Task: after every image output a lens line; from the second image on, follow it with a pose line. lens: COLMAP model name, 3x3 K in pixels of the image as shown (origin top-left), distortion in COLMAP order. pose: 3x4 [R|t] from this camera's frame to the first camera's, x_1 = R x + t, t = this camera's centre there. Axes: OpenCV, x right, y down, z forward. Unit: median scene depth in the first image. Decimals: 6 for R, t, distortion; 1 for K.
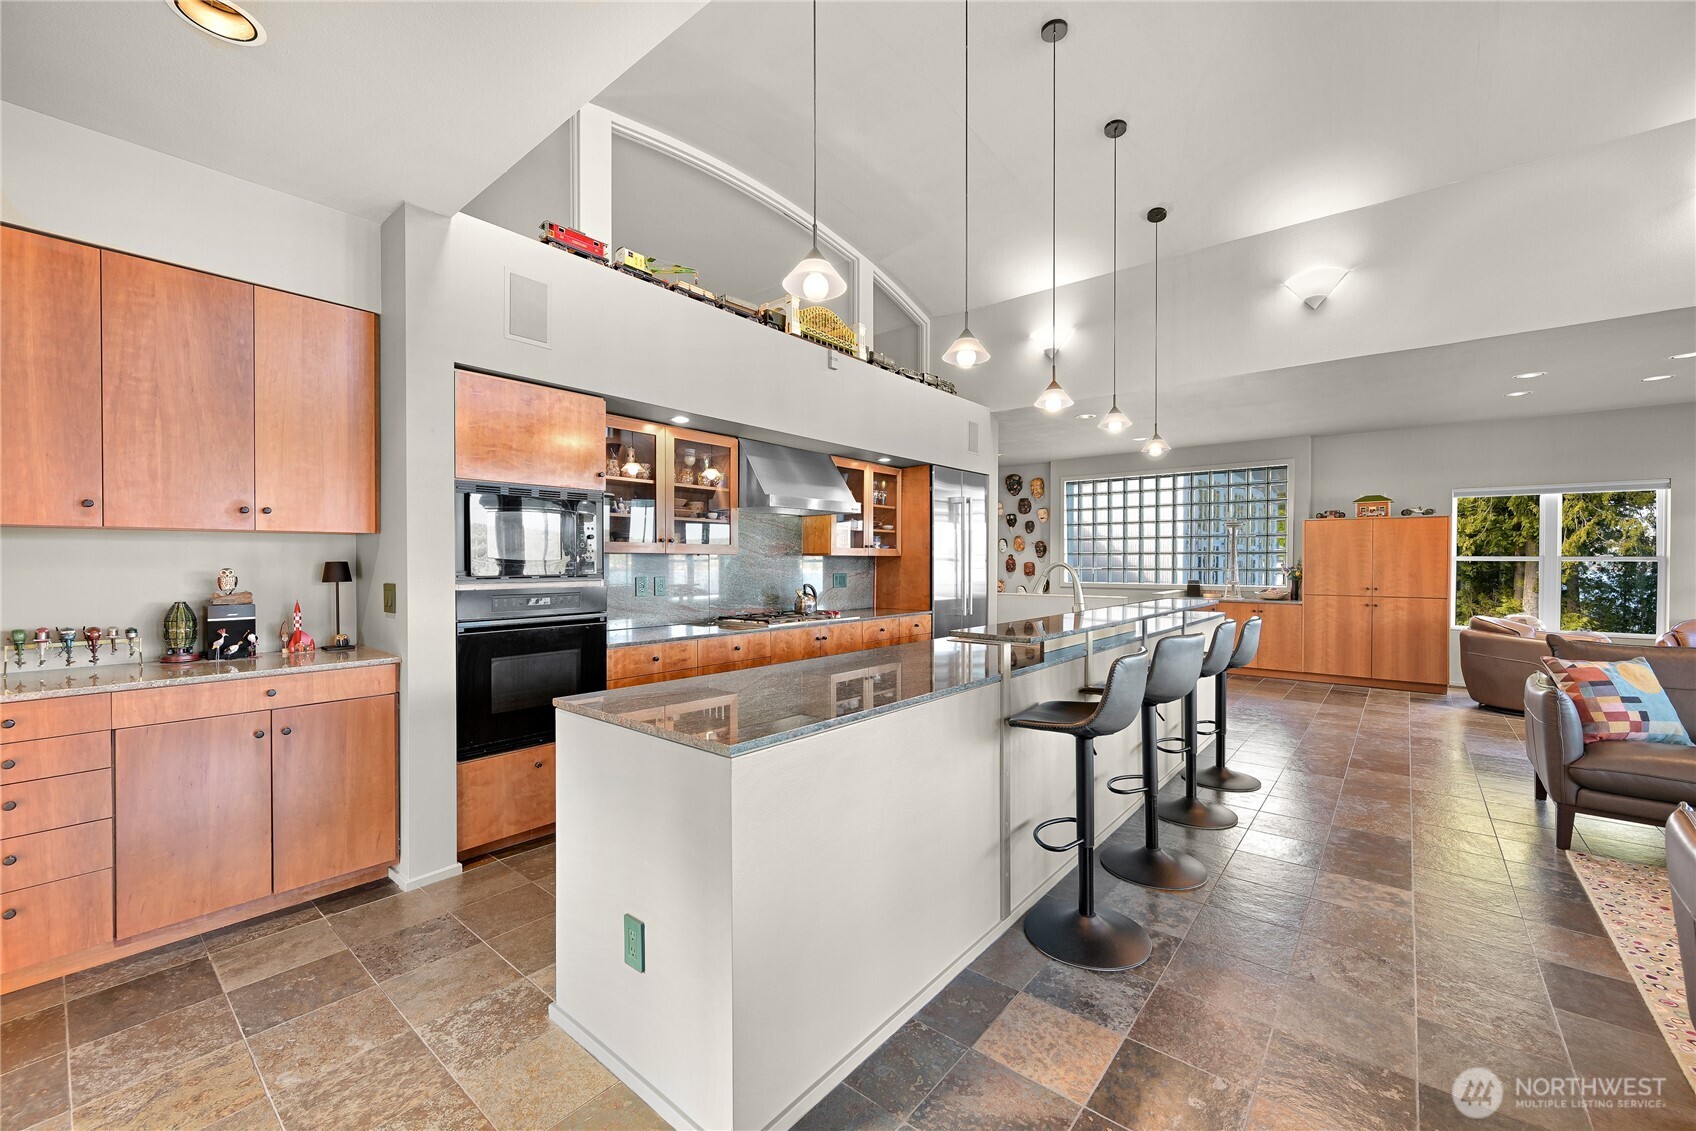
lens RADIAL K [[673.9, 0, 843.5], [0, 673.9, 562.9], [0, 0, 1]] dist [-0.004023, 0.000683]
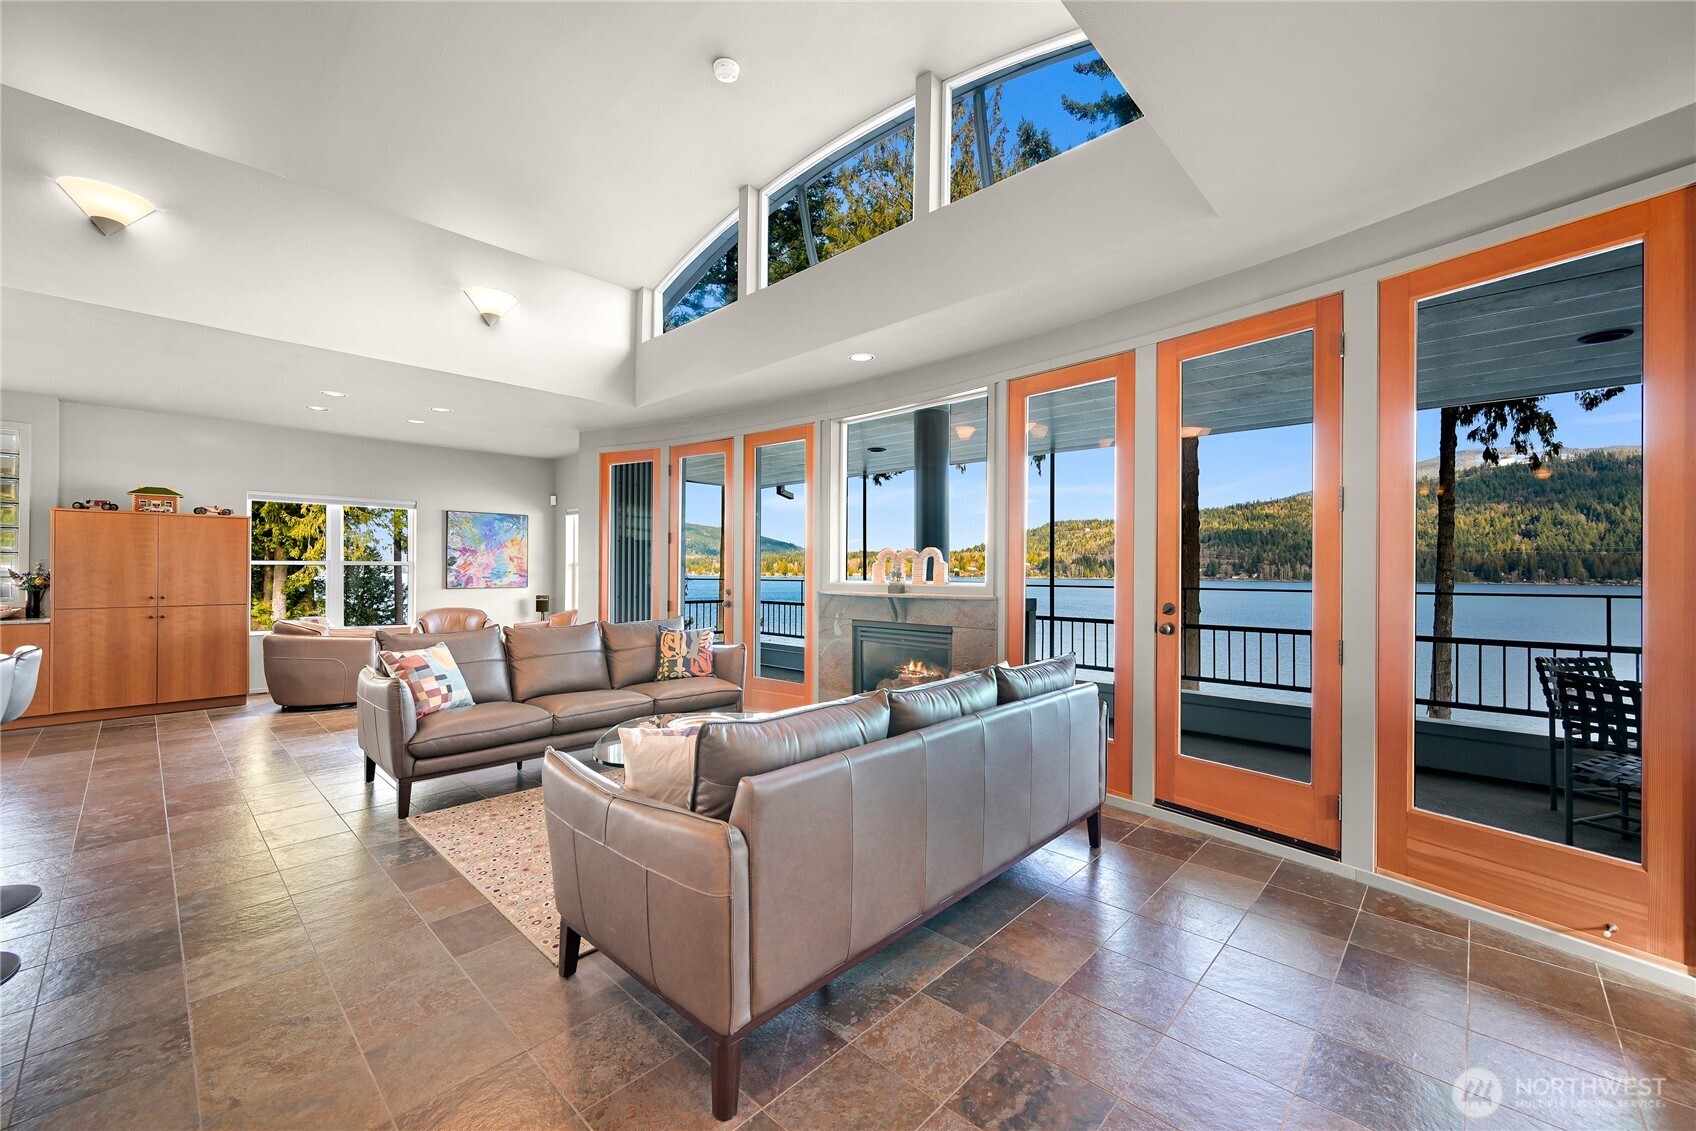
lens RADIAL K [[673.9, 0, 853.2], [0, 673.9, 563.9], [0, 0, 1]] dist [-0.004023, 0.000683]
pose [[0.049559, 0.004041, 0.998763, -0.016330], [0.000519, 0.999992, -0.004072, -0.000019], [-0.998771, 0.000720, 0.049557, 0.095061]]
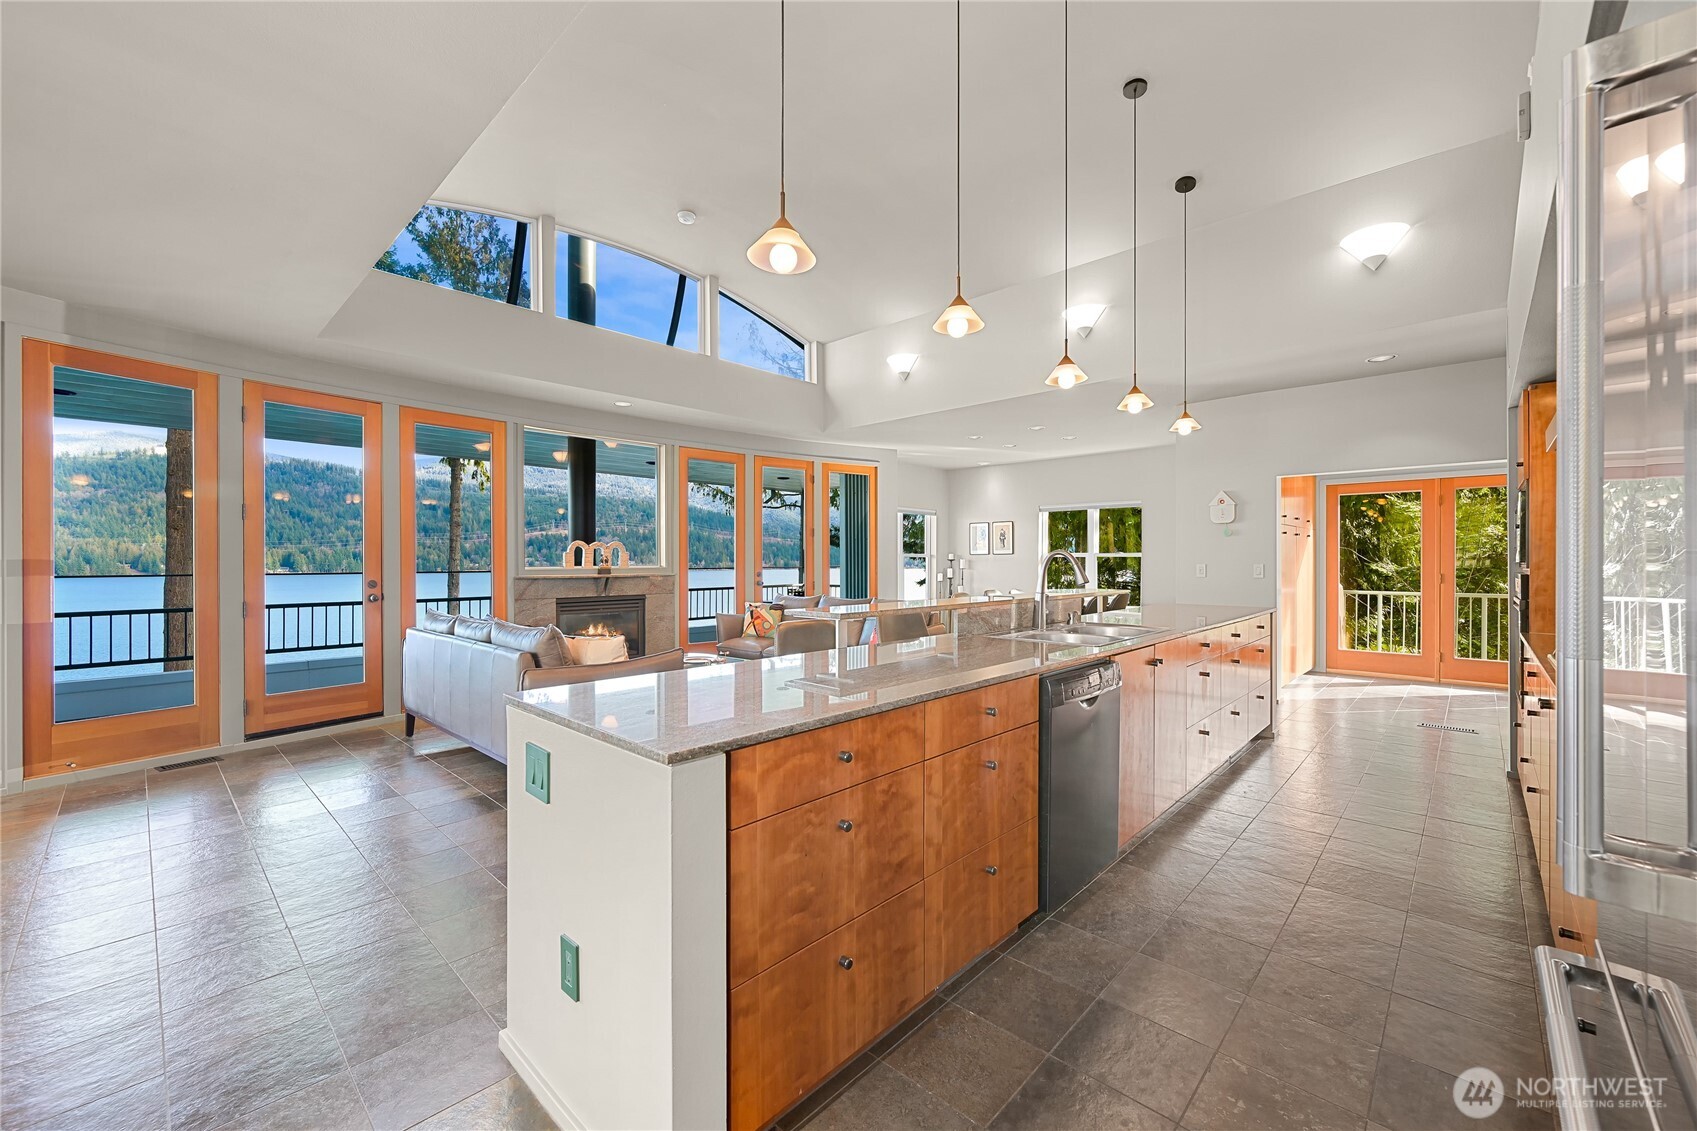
lens RADIAL K [[674.3, 0, 845.7], [0, 674.3, 568.9], [0, 0, 1]] dist [-0.004023, 0.000683]
pose [[-0.998488, -0.000341, 0.054976, 0.383260], [0.000596, 0.999855, 0.017023, 0.004191], [-0.054974, 0.017030, -0.998343, 1.294865]]
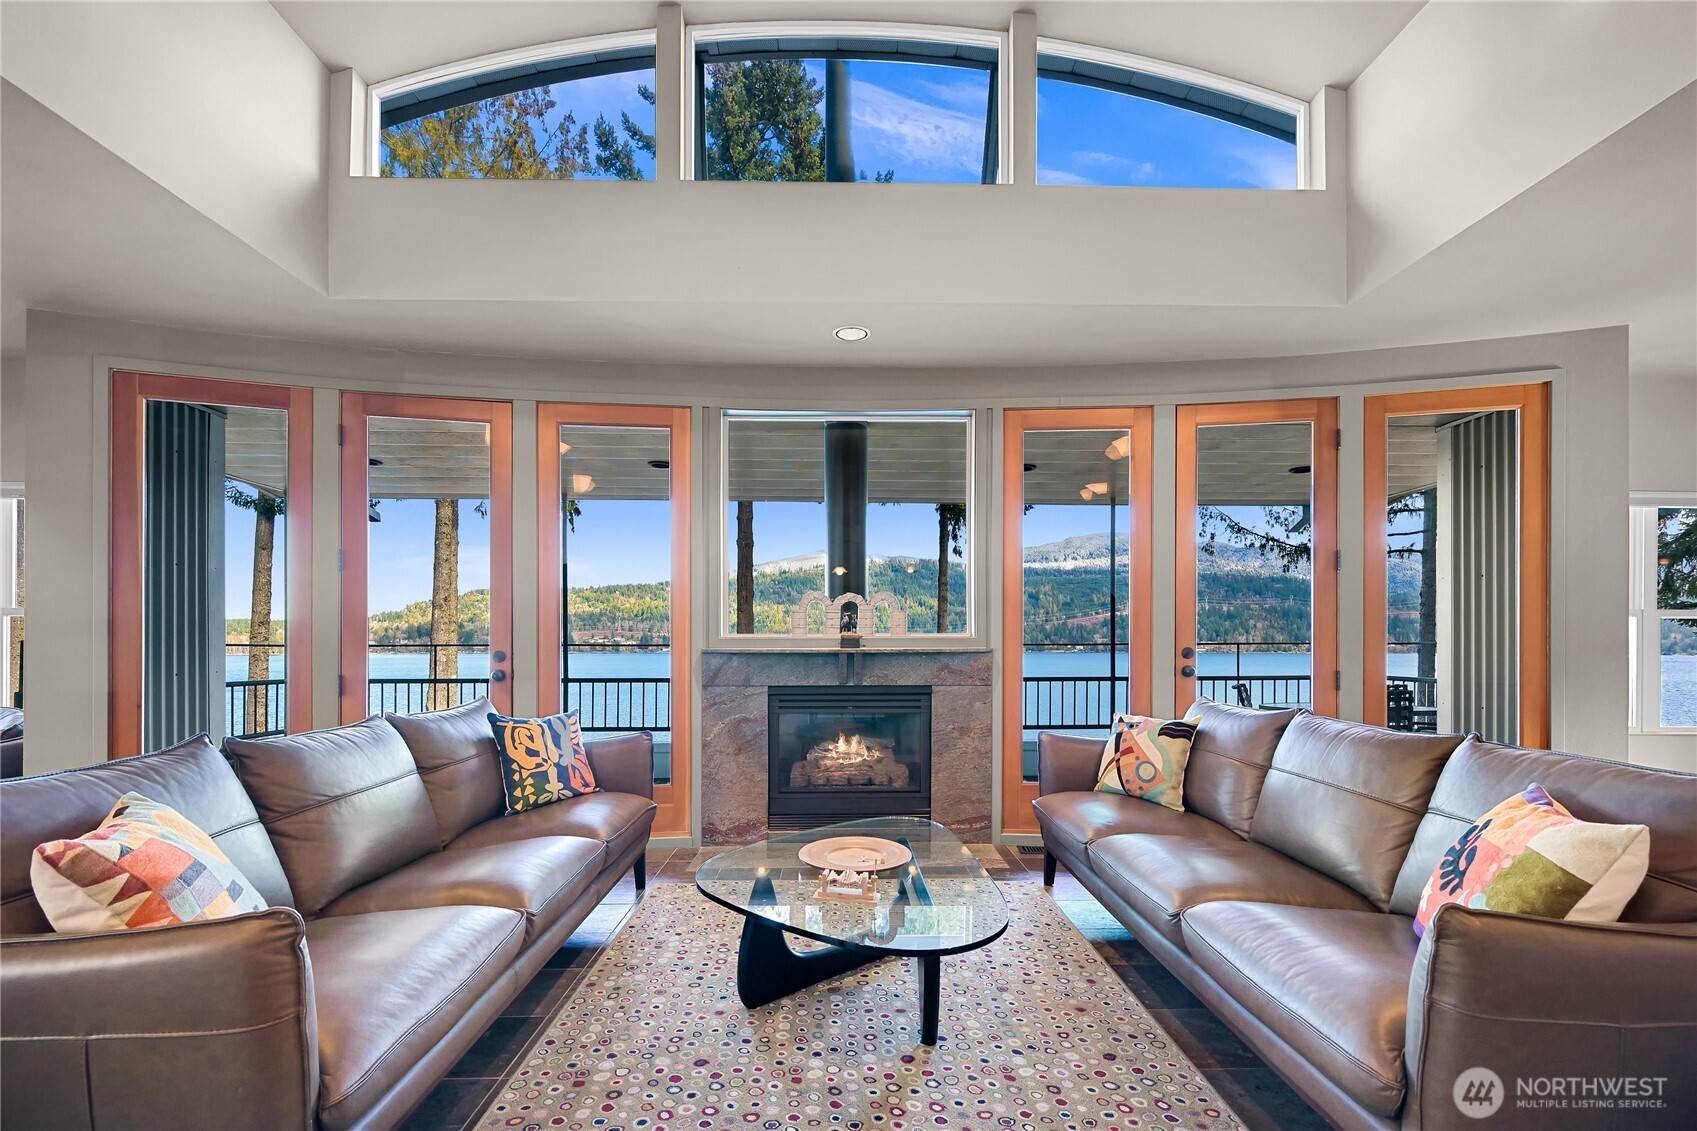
lens RADIAL K [[698.3, 0, 849.3], [0, 698.3, 647.2], [0, 0, 1]] dist [-0.004410, -0.000030]
pose [[-0.663820, -0.007319, 0.747856, 0.343229], [0.001931, 0.999932, 0.011501, 0.026350], [-0.747890, 0.009078, -0.663761, 0.573625]]
